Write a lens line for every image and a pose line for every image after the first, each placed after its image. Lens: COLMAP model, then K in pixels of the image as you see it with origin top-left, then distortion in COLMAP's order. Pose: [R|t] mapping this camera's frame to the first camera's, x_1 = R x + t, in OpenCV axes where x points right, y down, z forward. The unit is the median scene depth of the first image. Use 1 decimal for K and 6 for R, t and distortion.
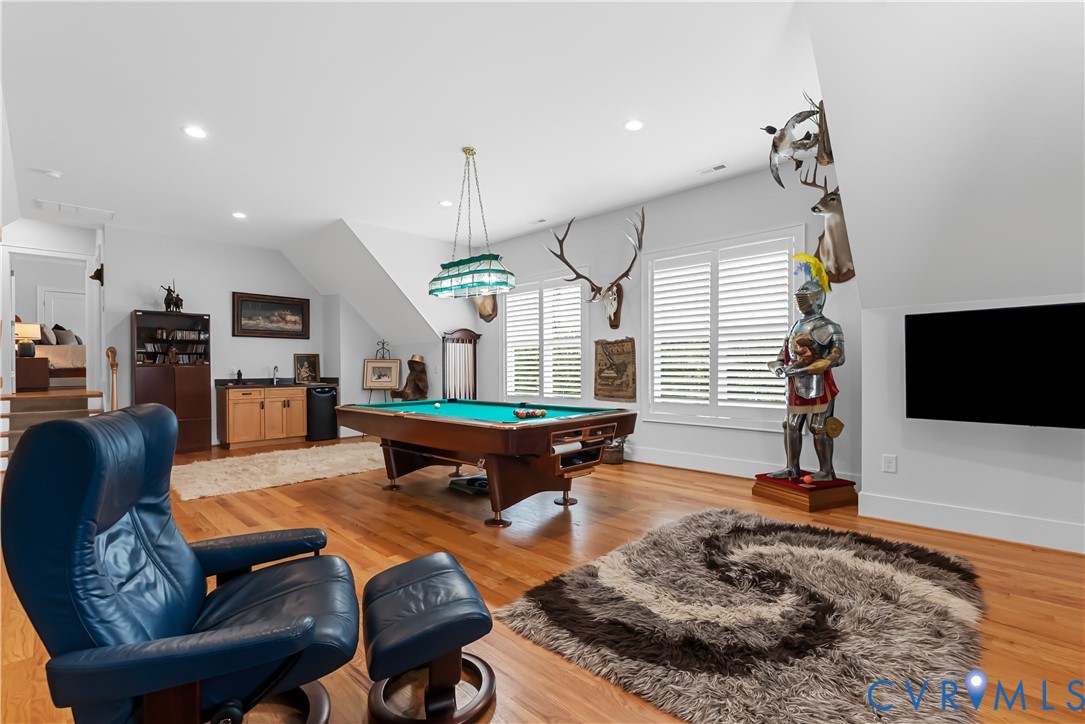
lens RADIAL K [[470.7, 0, 538.3], [0, 470.7, 366.0], [0, 0, 1]] dist [0.000697, 0.000113]
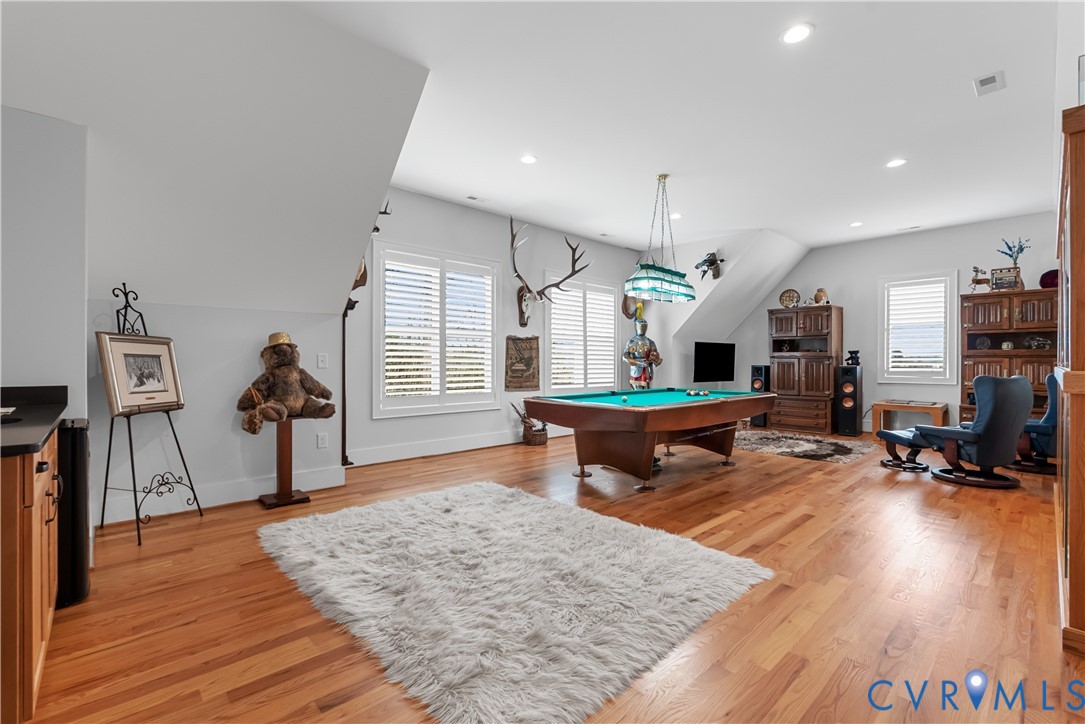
lens RADIAL K [[470.7, 0, 538.3], [0, 470.7, 366.0], [0, 0, 1]] dist [0.000697, 0.000113]
pose [[0.073198, -0.001171, 0.997317, -0.960774], [-0.003906, 0.999991, 0.001460, 0.012786], [-0.997310, -0.004003, 0.073193, 0.882558]]
